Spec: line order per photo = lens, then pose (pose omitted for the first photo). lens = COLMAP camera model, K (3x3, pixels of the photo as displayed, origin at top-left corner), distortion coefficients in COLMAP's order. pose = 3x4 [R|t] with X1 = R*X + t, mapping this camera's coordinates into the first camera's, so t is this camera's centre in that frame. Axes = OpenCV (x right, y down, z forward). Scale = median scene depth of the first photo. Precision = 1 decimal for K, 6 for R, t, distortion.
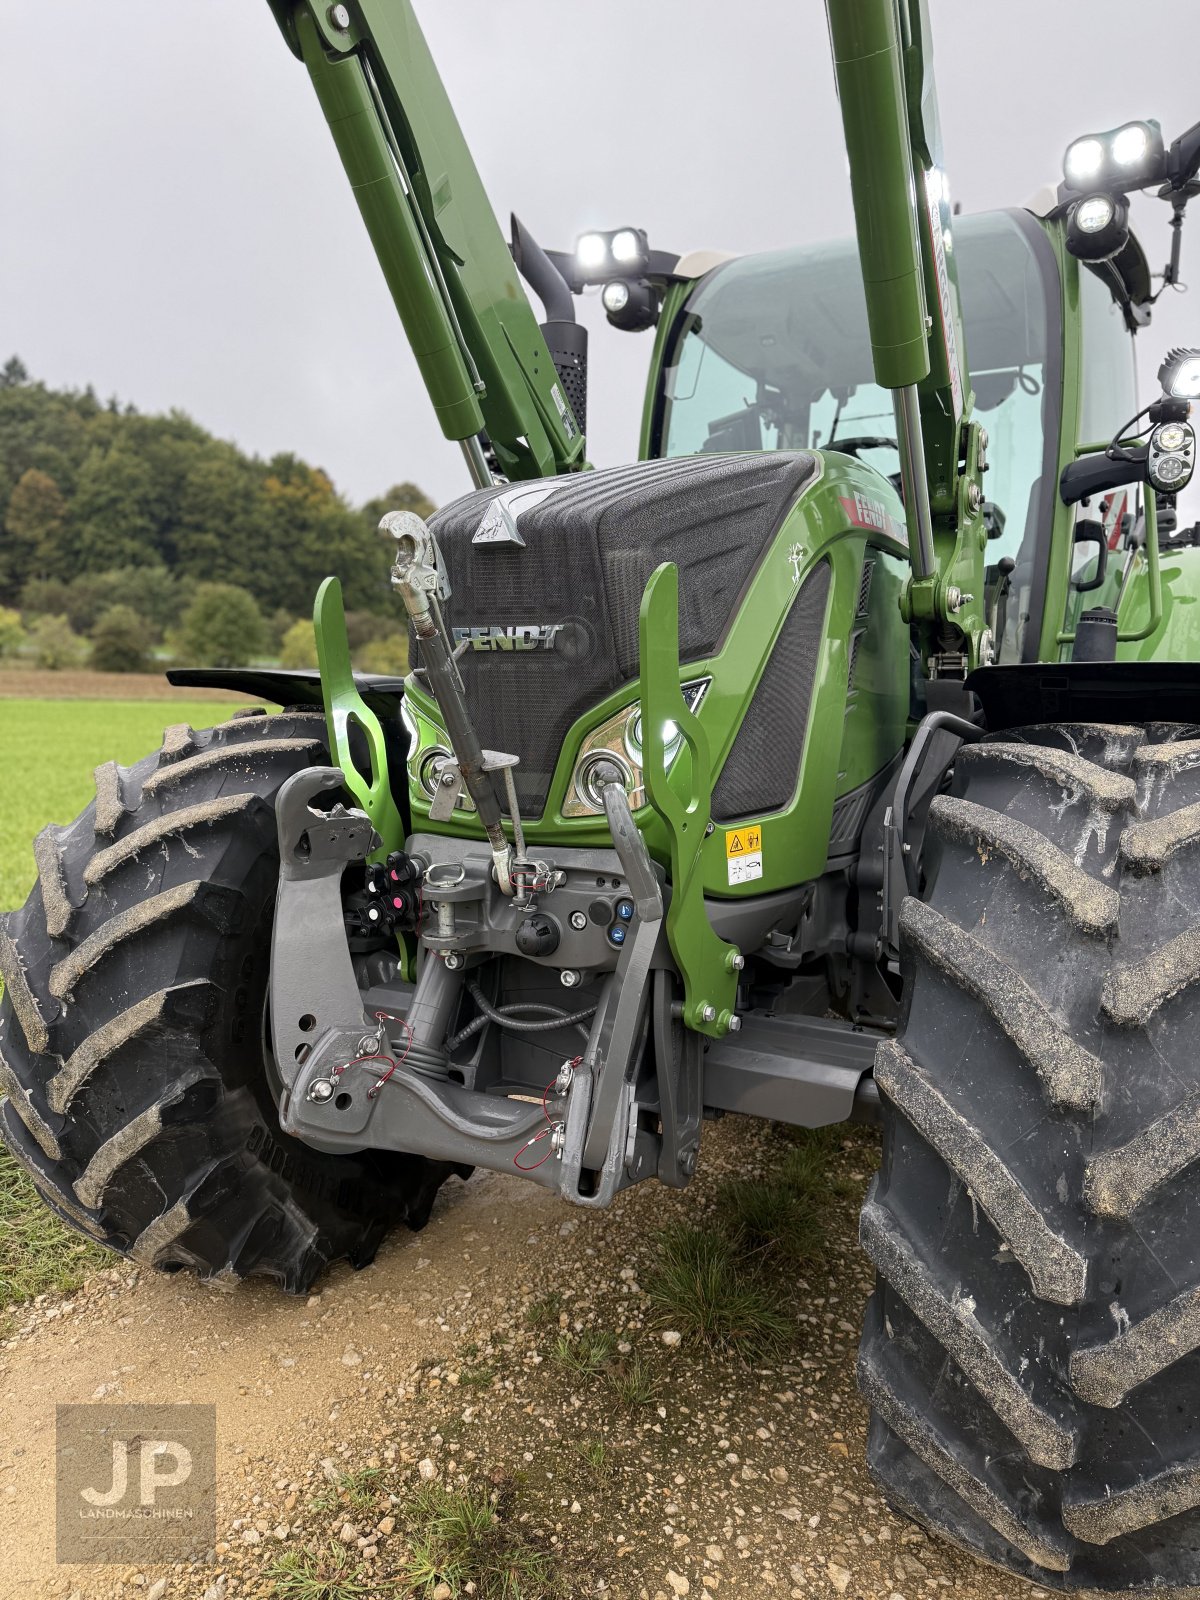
lens RADIAL K [[1119.4, 0, 599.1], [0, 1119.4, 808.3], [0, 0, 1]] dist [0.085778, -0.159405]
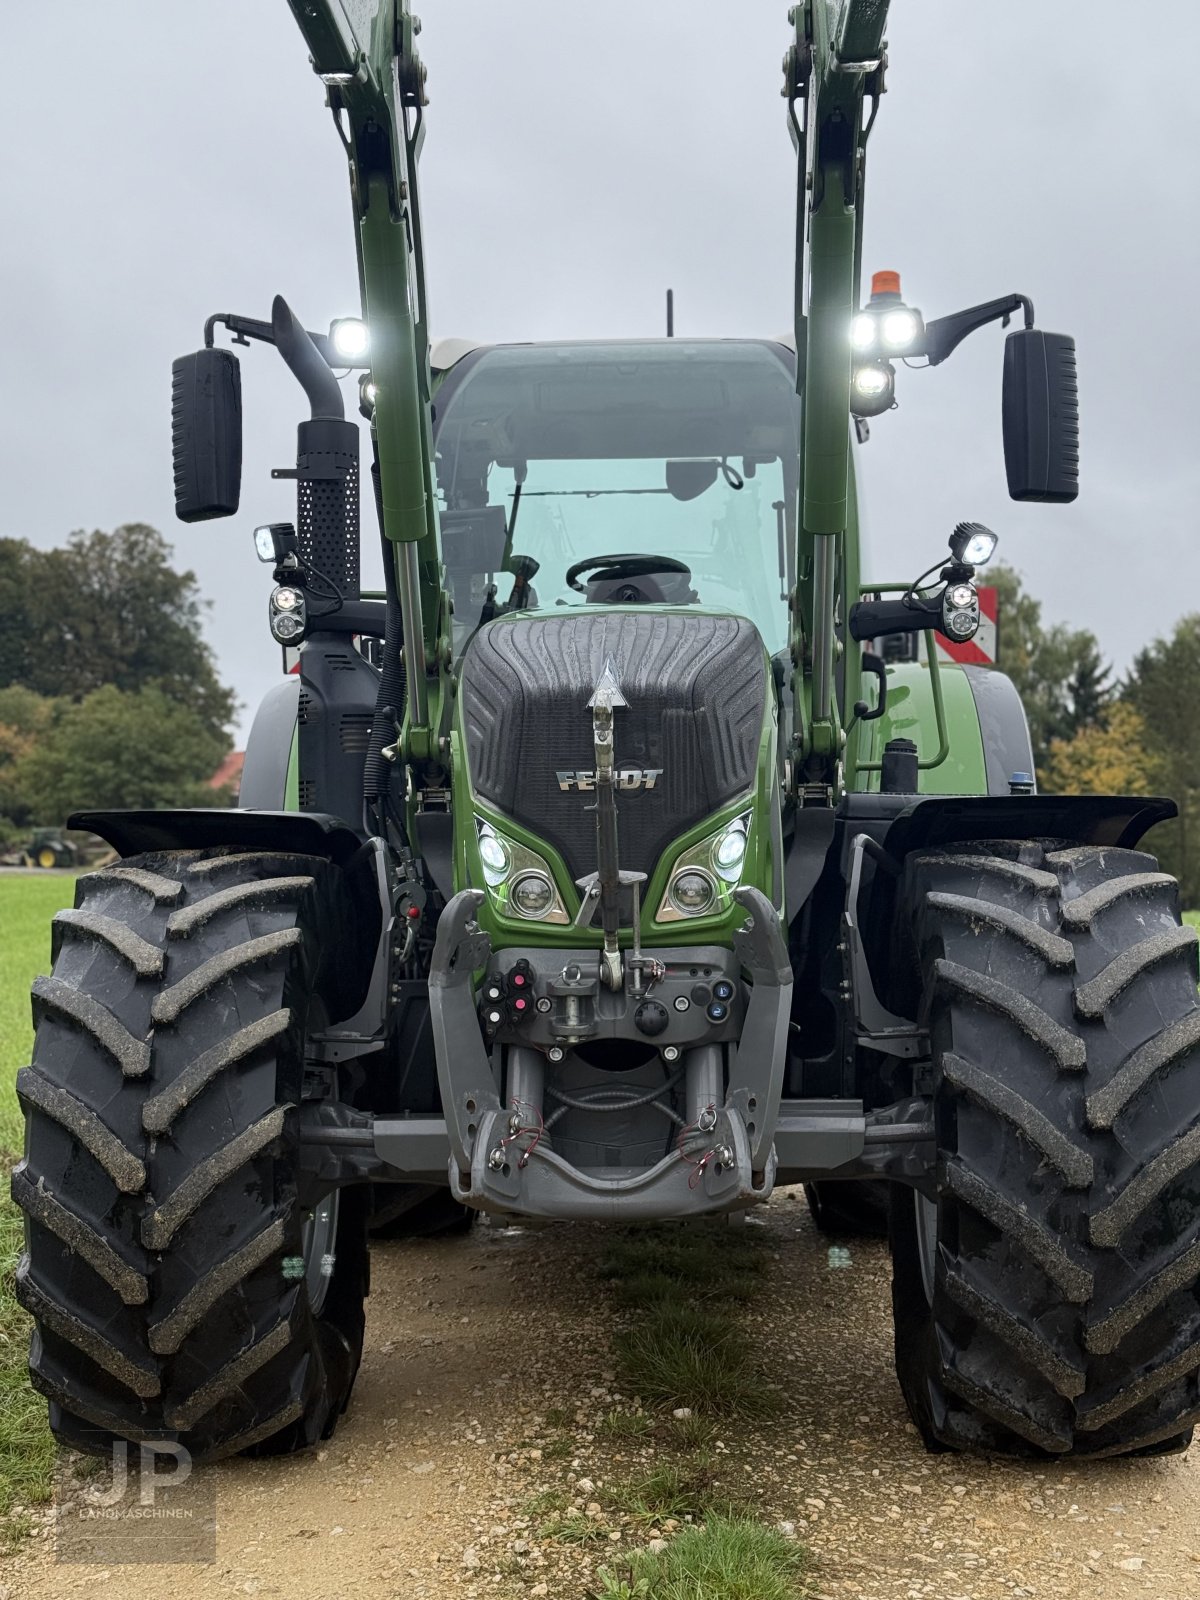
lens RADIAL K [[2217.9, 0, 600.0], [0, 2217.9, 800.0], [0, 0, 1]] dist [0.004248, 0.703764]
pose [[0.897687, -0.015582, 0.440358, -1.042374], [0.065484, 0.992995, -0.098355, 0.098200], [-0.435740, 0.117128, 0.892419, -1.048487]]
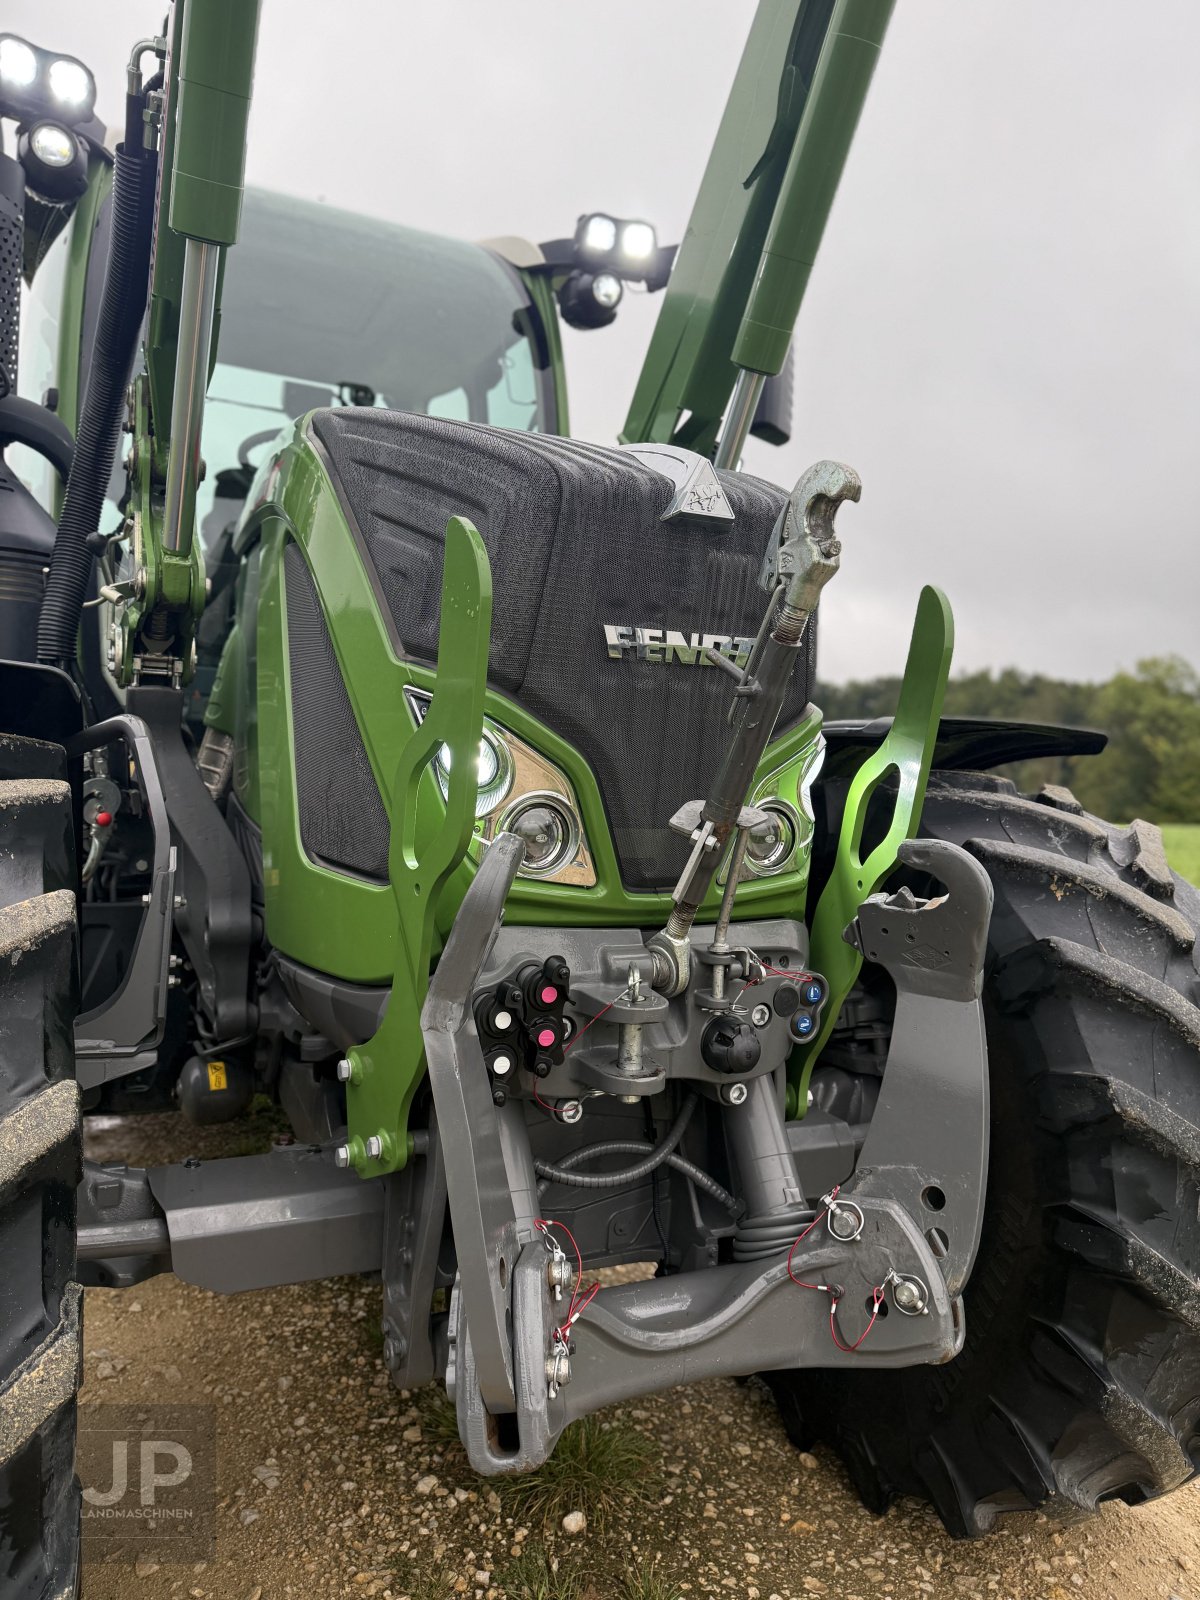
lens RADIAL K [[1119.6, 0, 602.2], [0, 1119.6, 800.1], [0, 0, 1]] dist [0.049914, -0.056134]
pose [[0.567168, -0.016666, 0.823433, -0.640418], [0.038198, 0.999252, -0.006086, -0.043932], [-0.822716, 0.034905, 0.567380, 0.561491]]
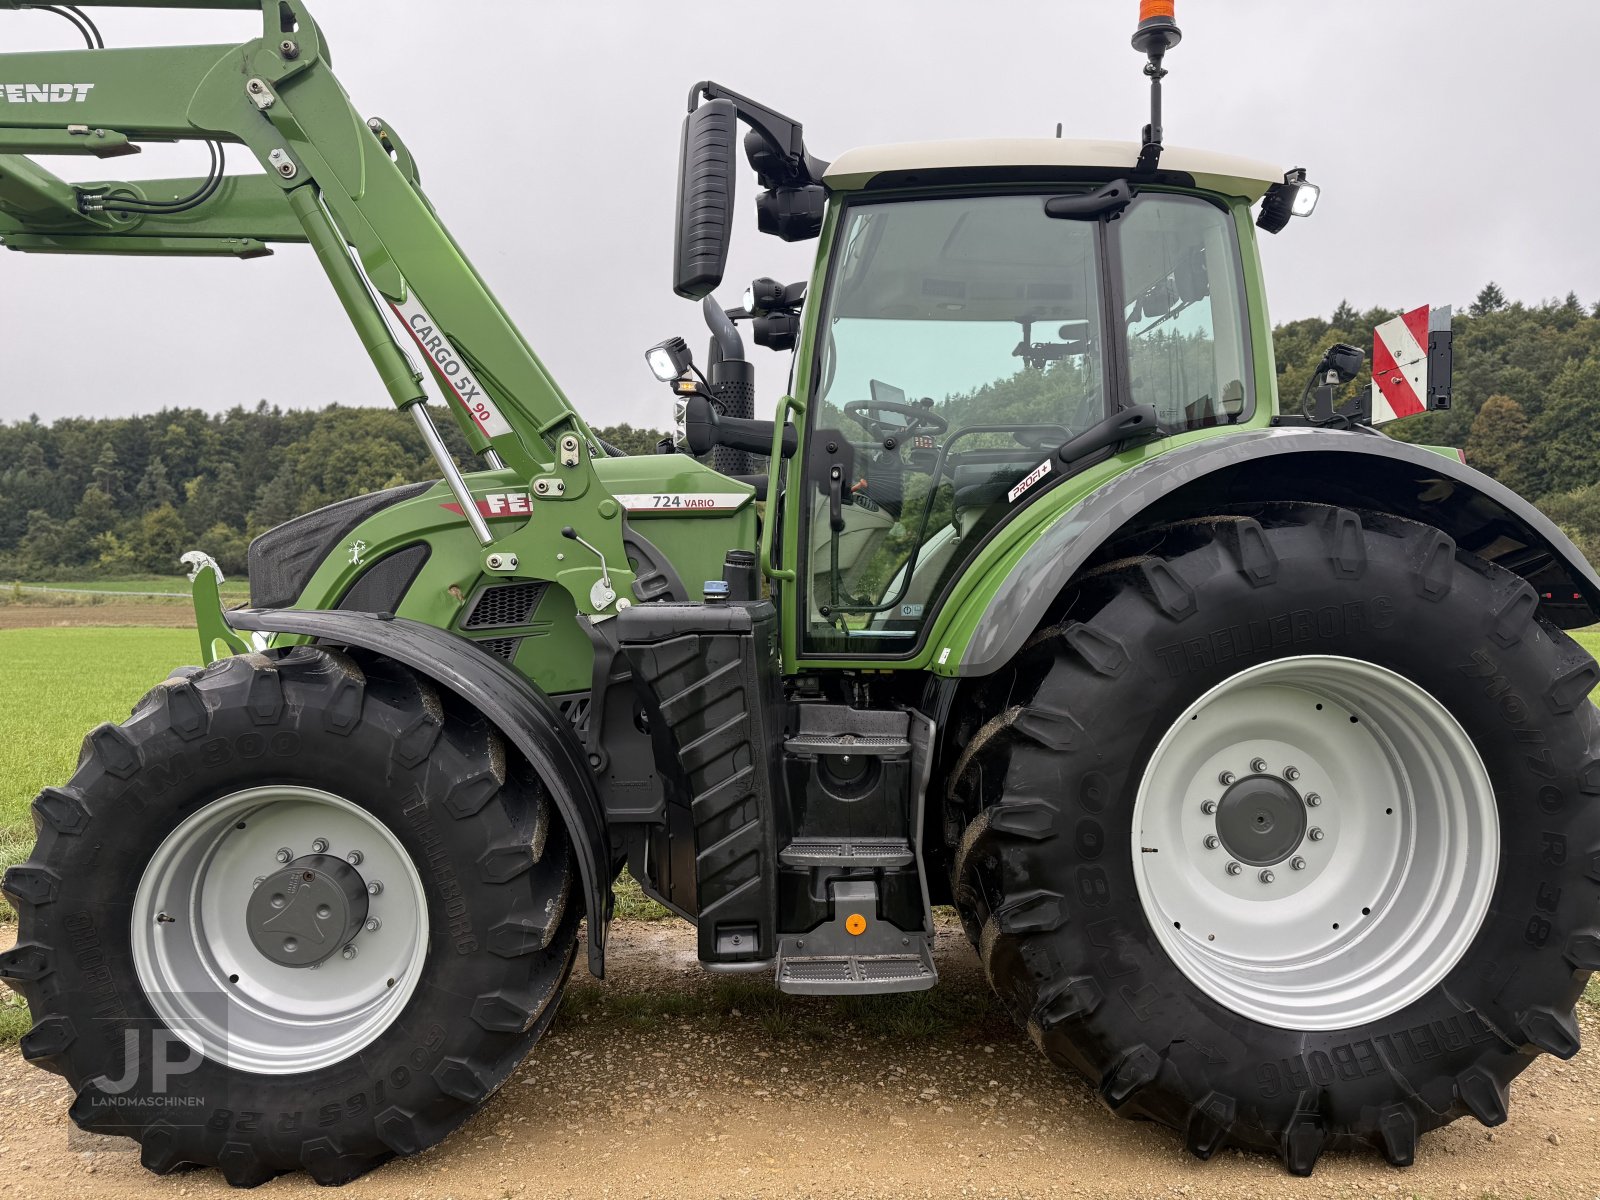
lens RADIAL K [[1130.6, 0, 820.1], [0, 1130.6, 602.7], [0, 0, 1]] dist [0.045710, -0.048106]
pose [[0.528564, -0.021894, -0.848611, 2.021386], [-0.078594, 0.994112, -0.074600, -0.058522], [0.845247, 0.106127, 0.523731, 0.666617]]
